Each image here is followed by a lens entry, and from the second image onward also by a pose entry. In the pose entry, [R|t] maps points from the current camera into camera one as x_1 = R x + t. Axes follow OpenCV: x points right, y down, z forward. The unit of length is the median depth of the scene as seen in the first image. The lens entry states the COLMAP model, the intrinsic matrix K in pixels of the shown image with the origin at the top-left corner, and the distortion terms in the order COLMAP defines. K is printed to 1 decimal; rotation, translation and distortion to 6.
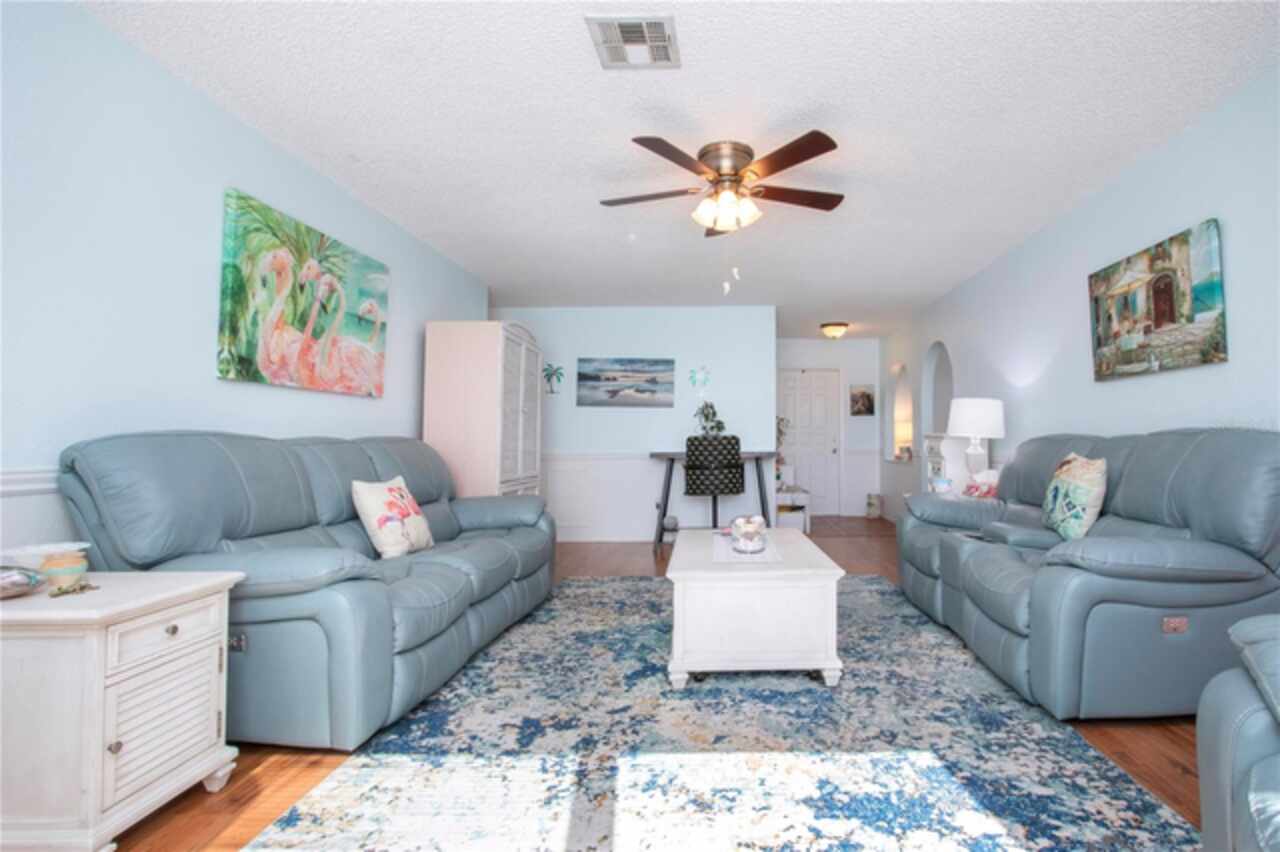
lens RADIAL K [[623.5, 0, 727.0], [0, 623.5, 396.1], [0, 0, 1]] dist [-0.013950, 0.001985]
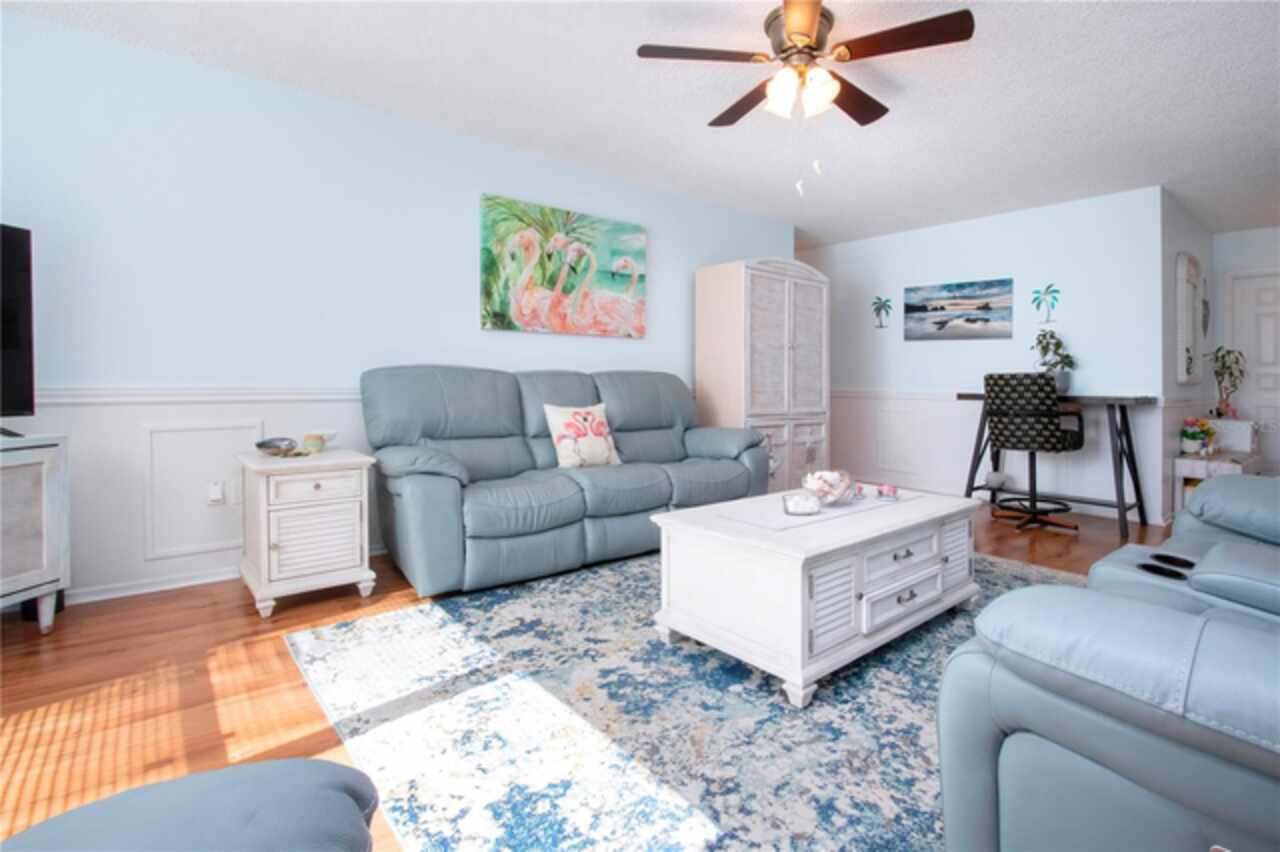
lens RADIAL K [[628.6, 0, 709.1], [0, 628.6, 363.0], [0, 0, 1]] dist [-0.018066, -0.000325]
pose [[0.670071, -0.005145, -0.742279, 0.520256], [0.038326, 0.998882, 0.027675, 0.026072], [0.741307, -0.046993, 0.669519, 0.351996]]
